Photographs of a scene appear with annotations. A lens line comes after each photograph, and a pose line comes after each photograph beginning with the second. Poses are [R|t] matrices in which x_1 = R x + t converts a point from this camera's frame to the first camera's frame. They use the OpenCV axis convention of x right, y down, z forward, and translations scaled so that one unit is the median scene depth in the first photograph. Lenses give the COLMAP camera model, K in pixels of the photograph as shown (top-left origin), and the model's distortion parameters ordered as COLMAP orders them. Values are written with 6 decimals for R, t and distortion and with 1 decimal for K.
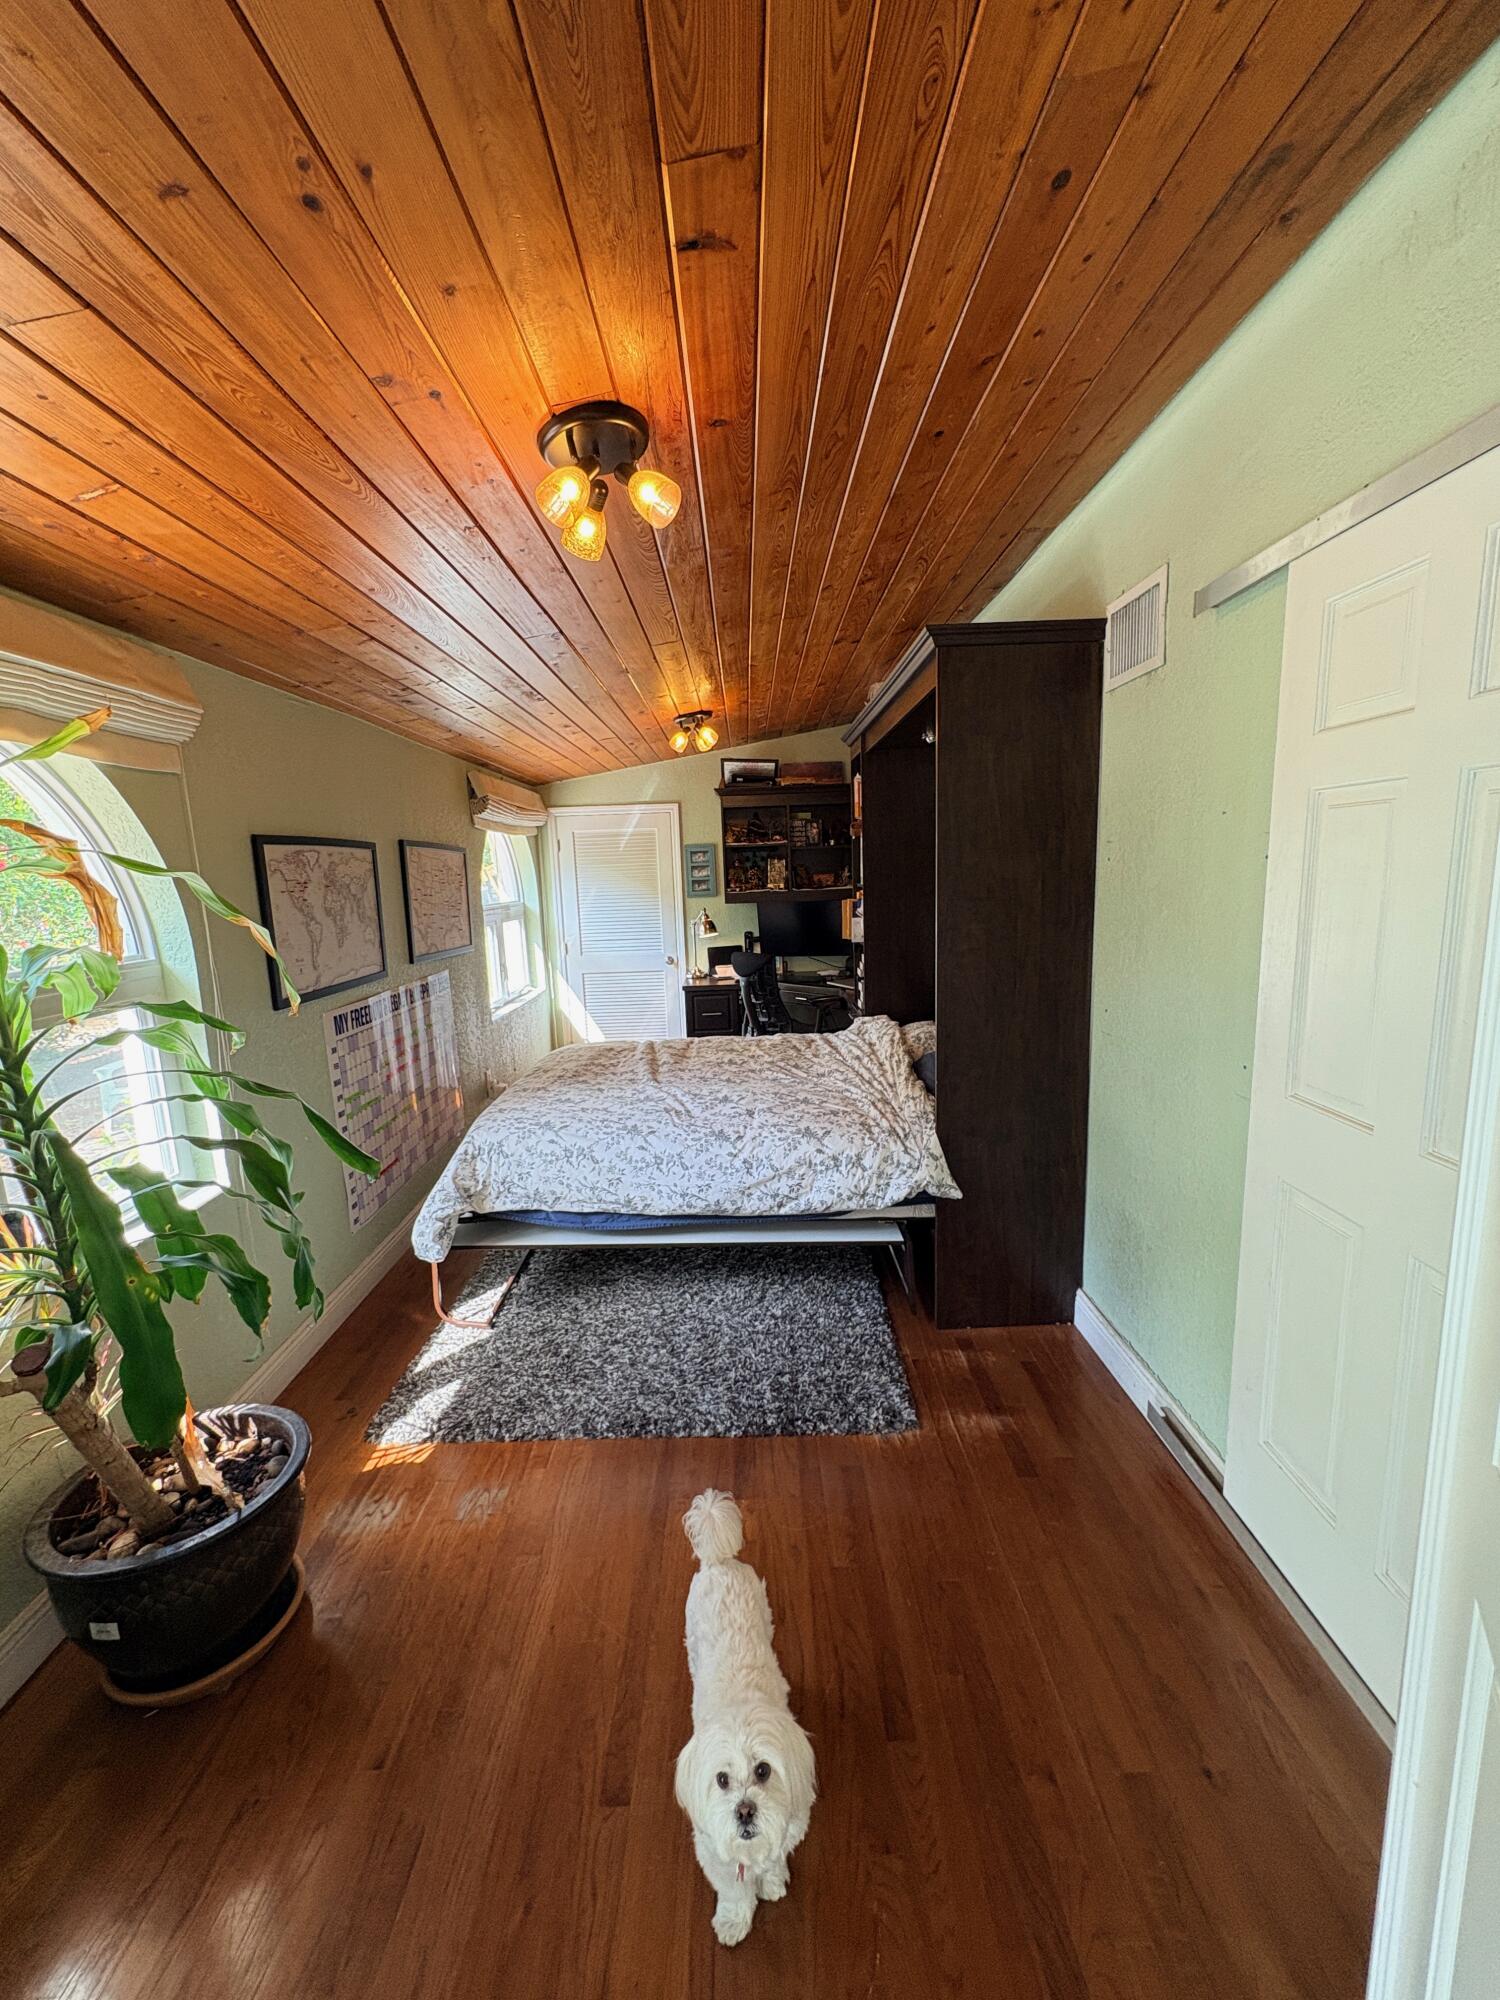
lens RADIAL K [[794.9, 0, 752.3], [0, 794.9, 997.4], [0, 0, 1]] dist [-0.002195, 0.000221]
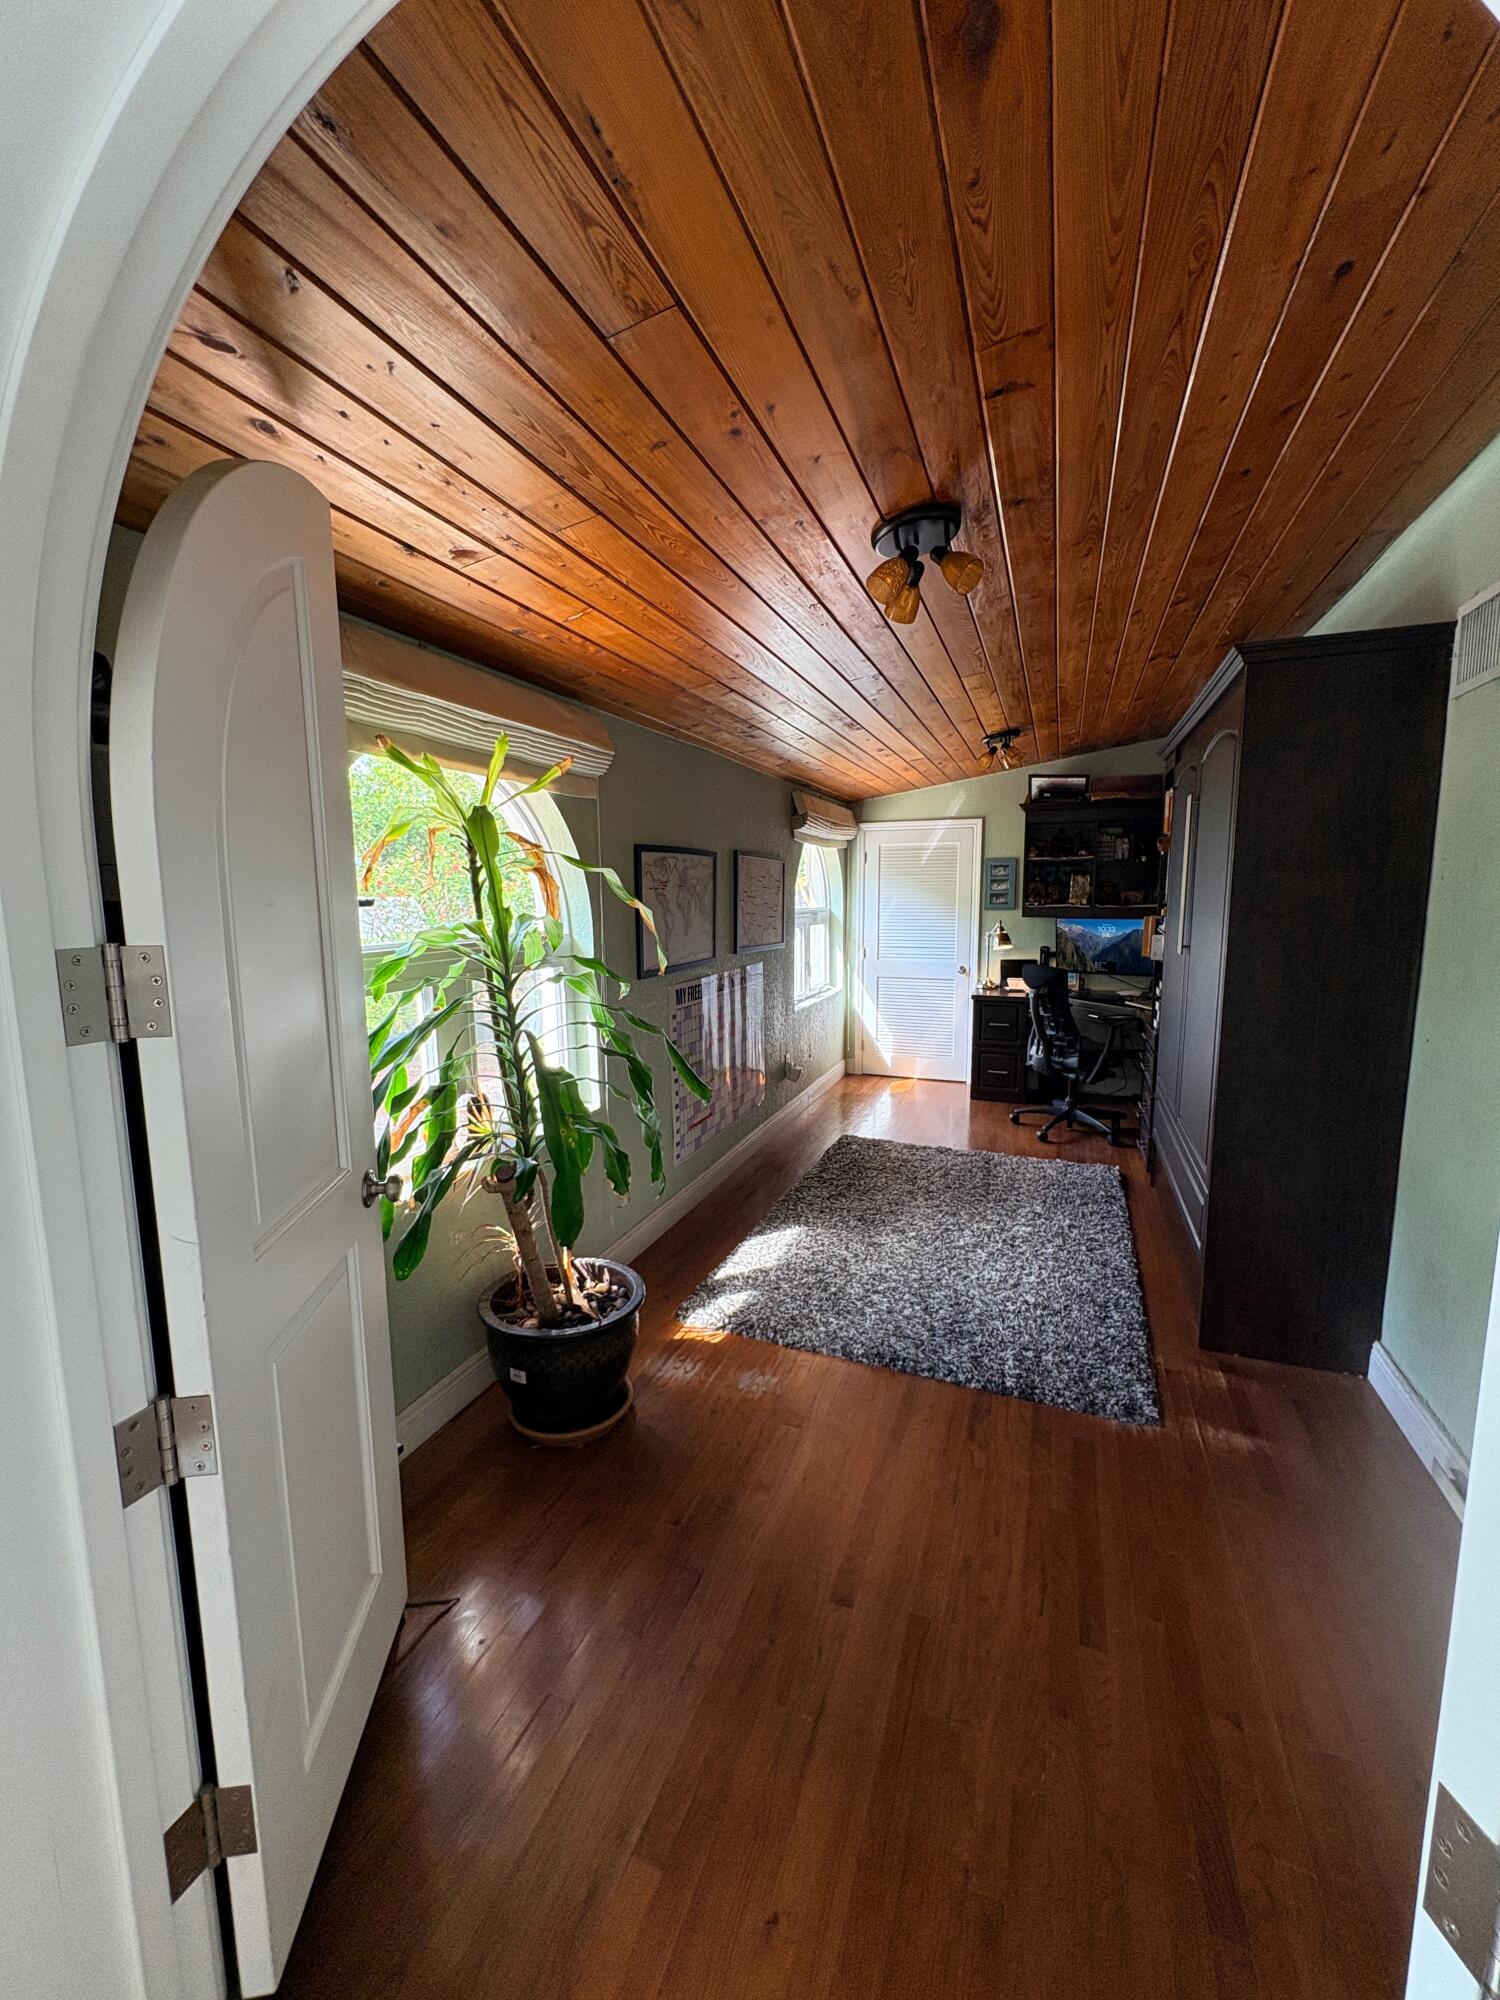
lens RADIAL K [[794.9, 0, 752.3], [0, 794.9, 997.4], [0, 0, 1]] dist [-0.002195, 0.000221]
pose [[0.929876, 0.076811, -0.359764, 0.042504], [-0.083181, 0.996532, -0.002233, 0.034161], [0.358345, 0.032002, 0.933041, -0.148263]]
